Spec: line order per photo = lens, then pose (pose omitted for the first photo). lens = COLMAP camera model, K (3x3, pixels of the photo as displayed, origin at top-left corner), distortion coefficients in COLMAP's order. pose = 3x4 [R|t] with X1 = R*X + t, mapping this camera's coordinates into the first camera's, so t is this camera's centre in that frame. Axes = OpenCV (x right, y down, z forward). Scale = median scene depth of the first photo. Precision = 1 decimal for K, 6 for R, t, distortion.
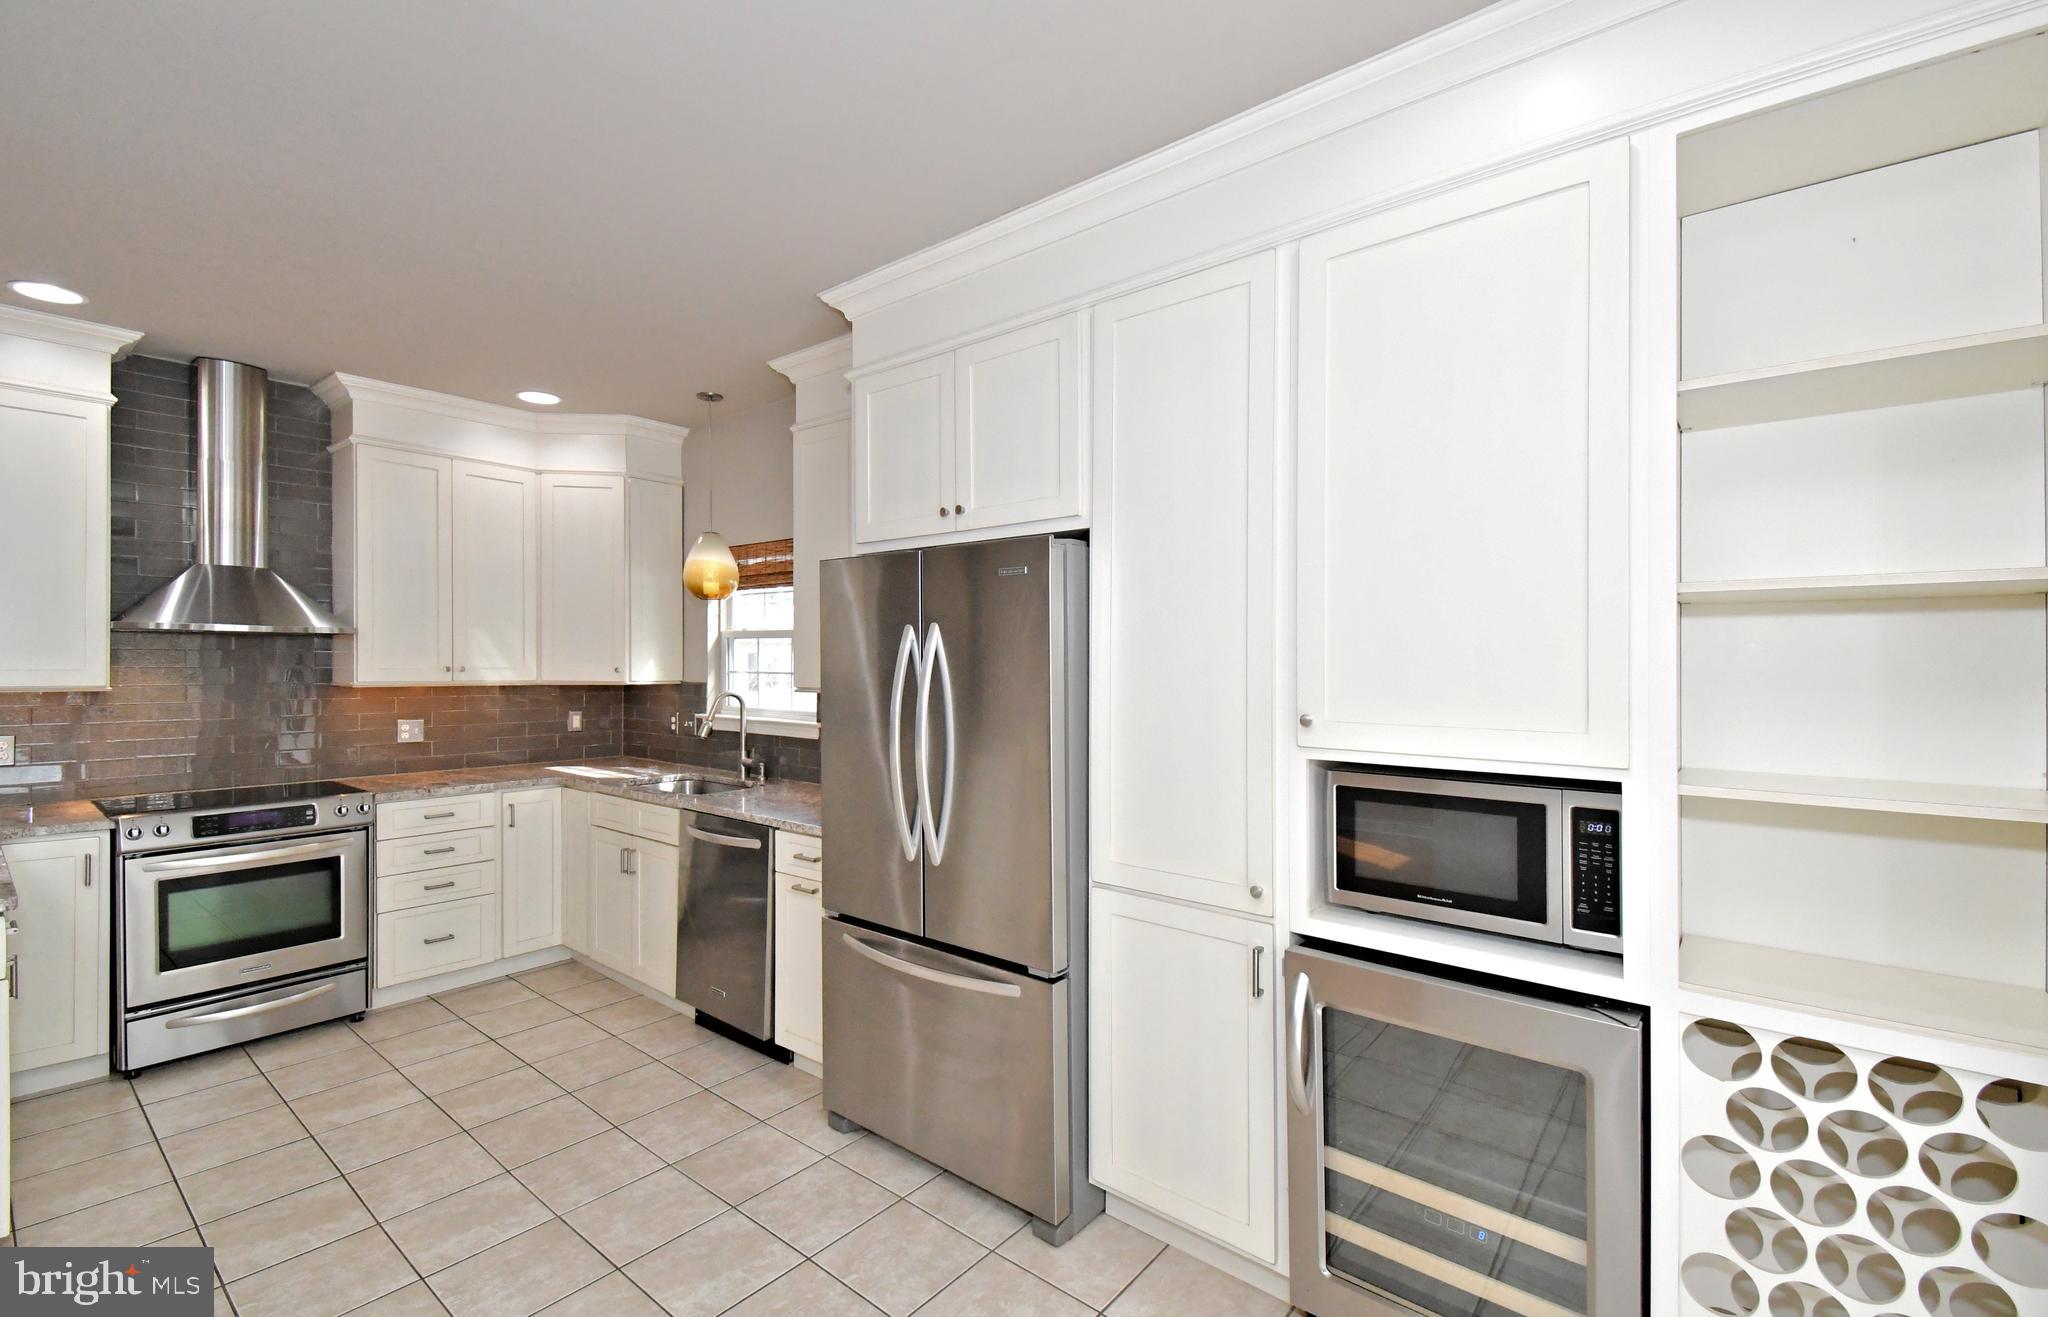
lens RADIAL K [[889.5, 0, 1001.5], [0, 889.5, 661.4], [0, 0, 1]] dist [0.033665, -0.003543]
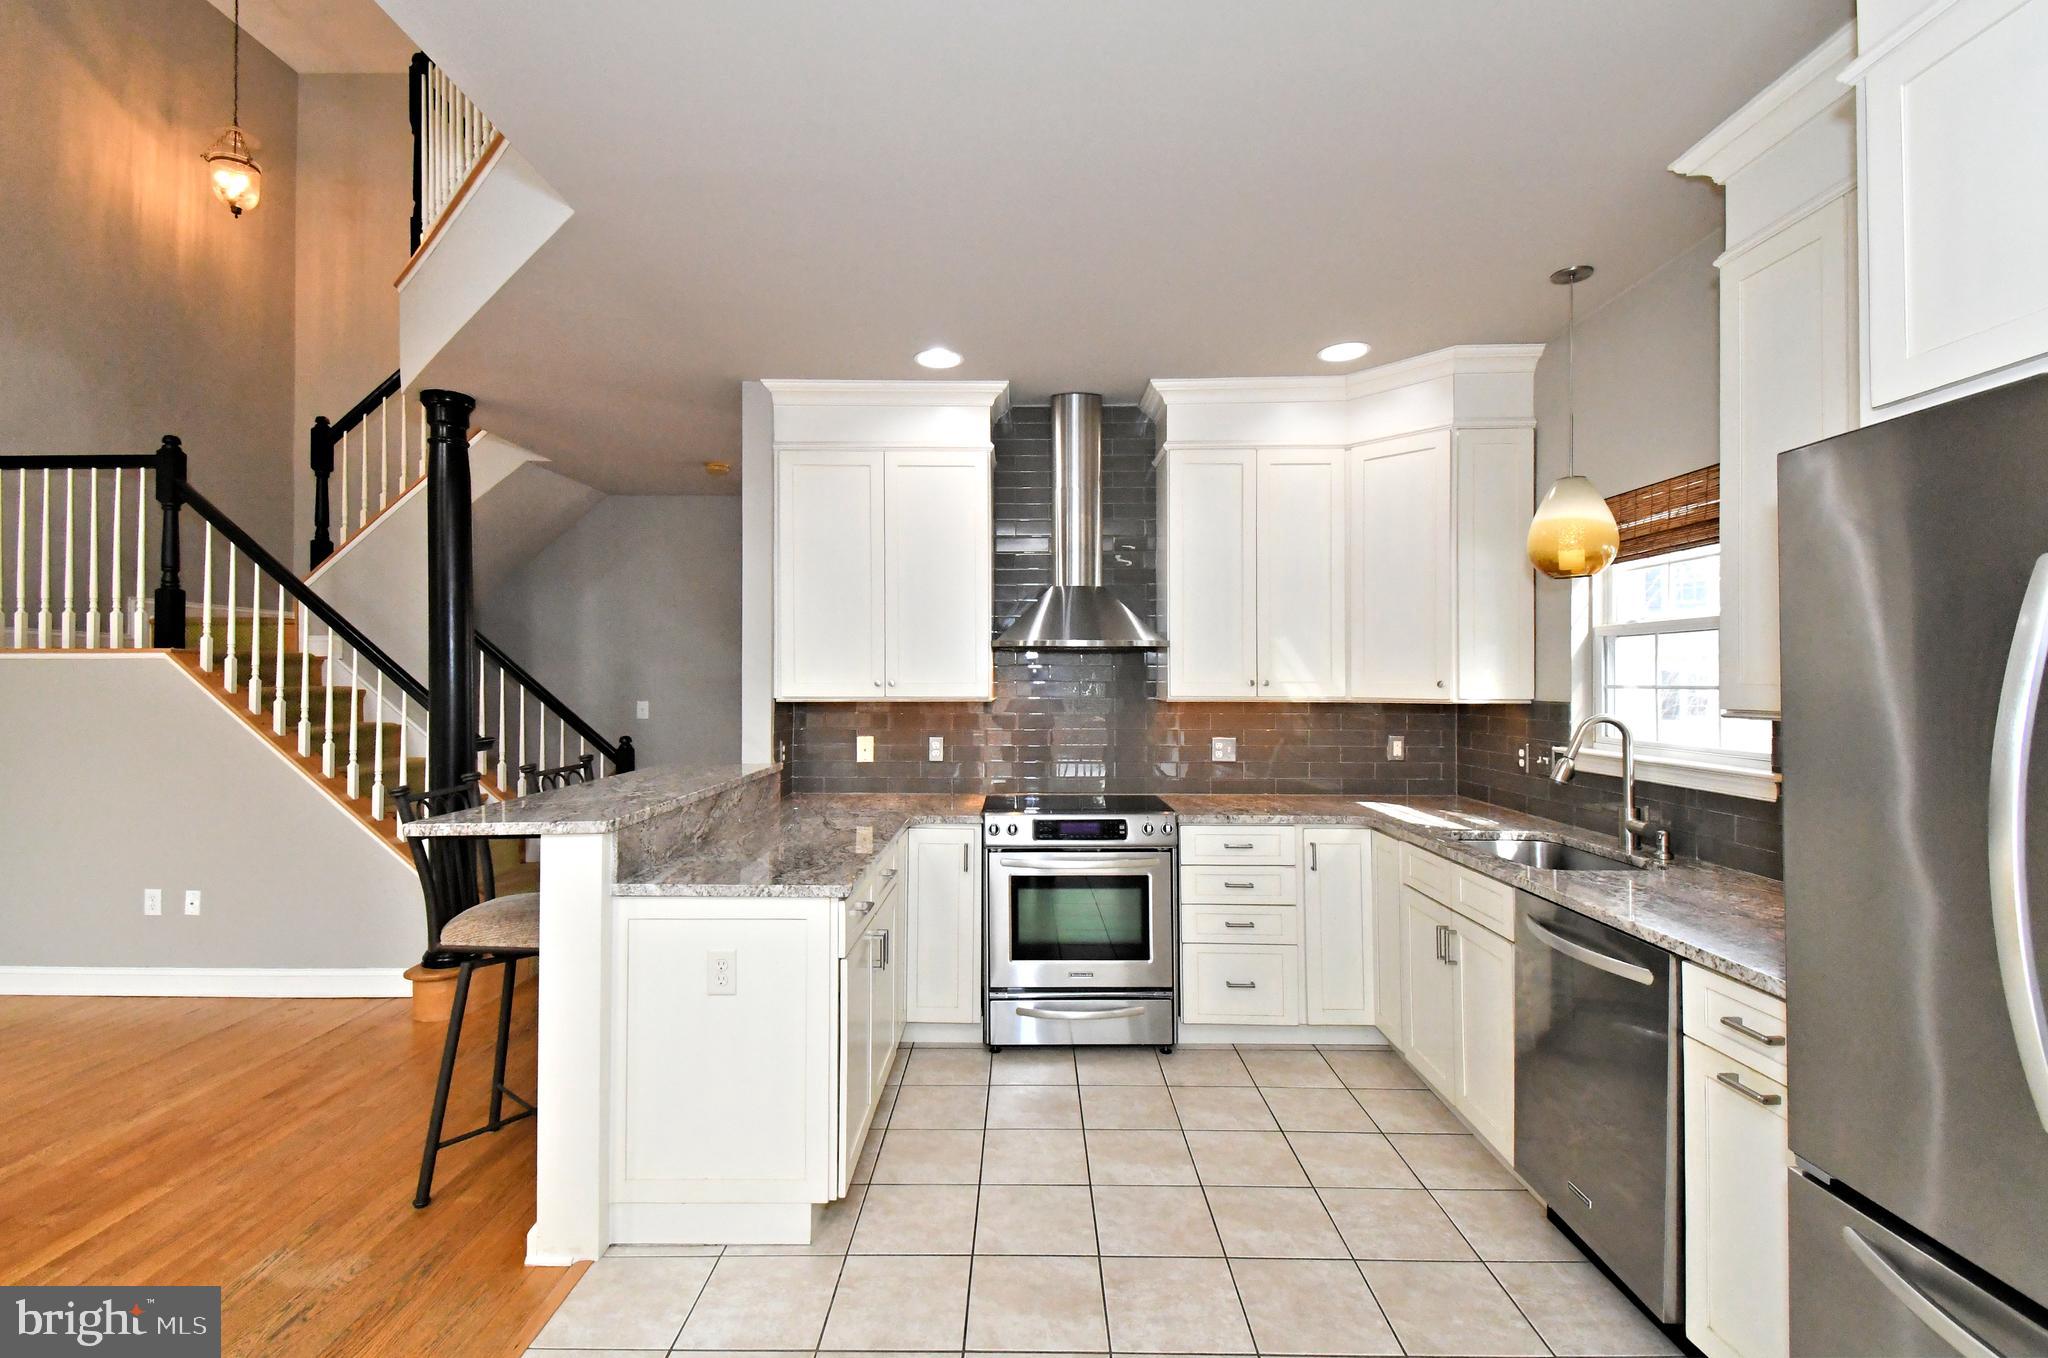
lens RADIAL K [[914.3, 0, 1022.5], [0, 914.3, 681.5], [0, 0, 1]] dist [0.020317, -0.006872]
pose [[0.635525, -0.005423, -0.772062, -0.056629], [0.004939, 0.999983, -0.002959, 0.009230], [0.772065, -0.001932, 0.635541, 0.254996]]
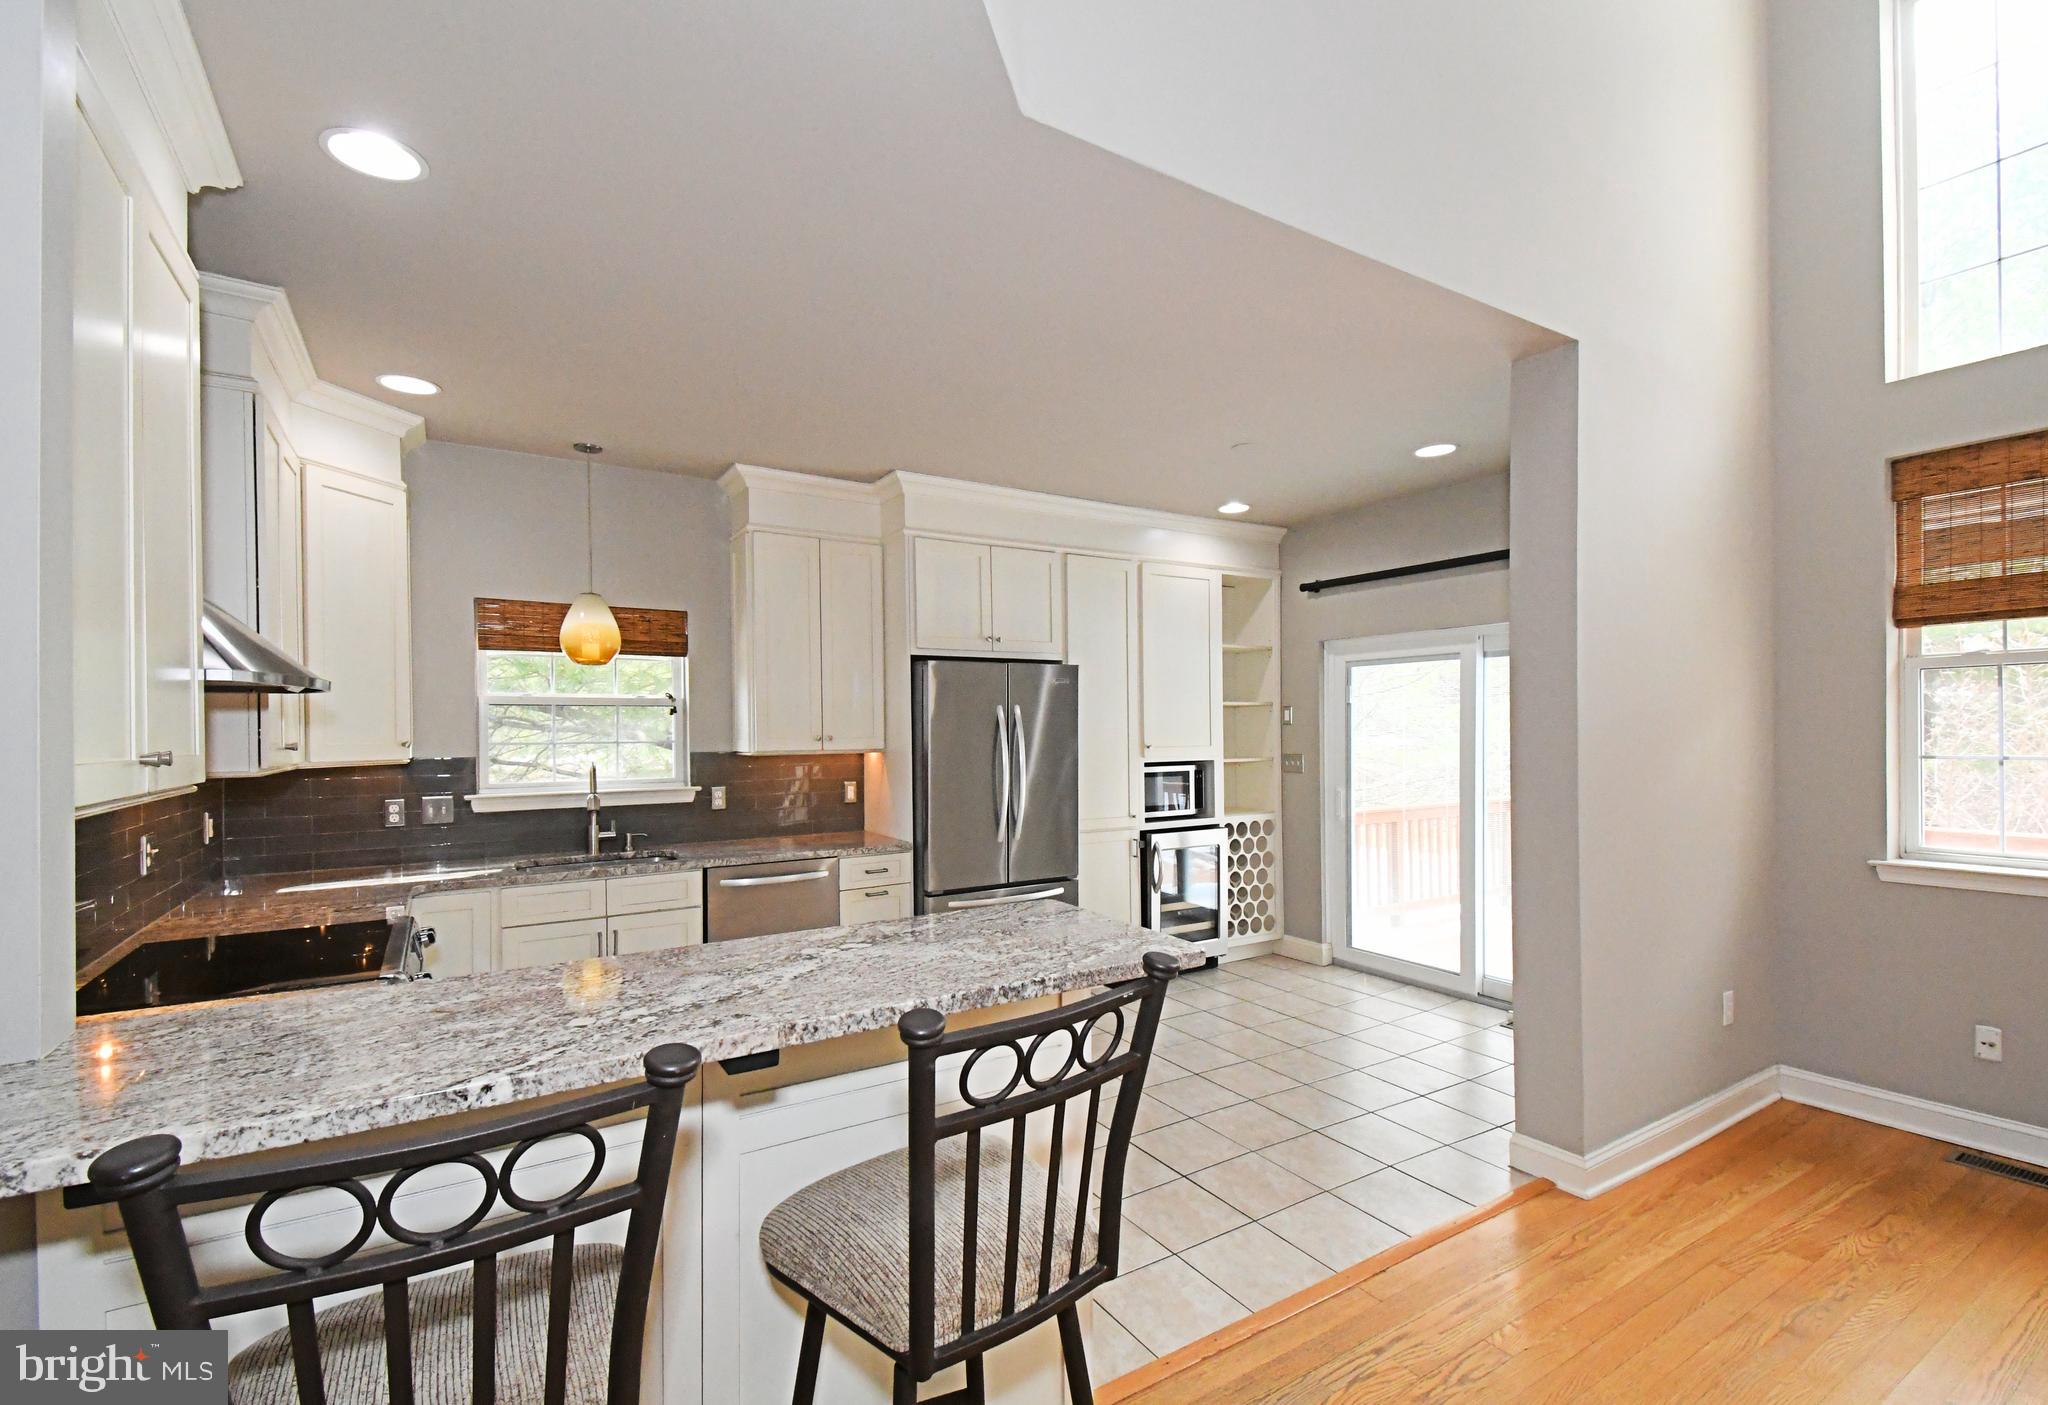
lens RADIAL K [[904.0, 0, 1009.0], [0, 904.0, 740.3], [0, 0, 1]] dist [0.034744, -0.002250]
pose [[0.298644, -0.024429, 0.954052, -1.185473], [0.006550, 0.999701, 0.023547, -0.010869], [-0.954342, -0.000783, 0.298714, 0.310701]]
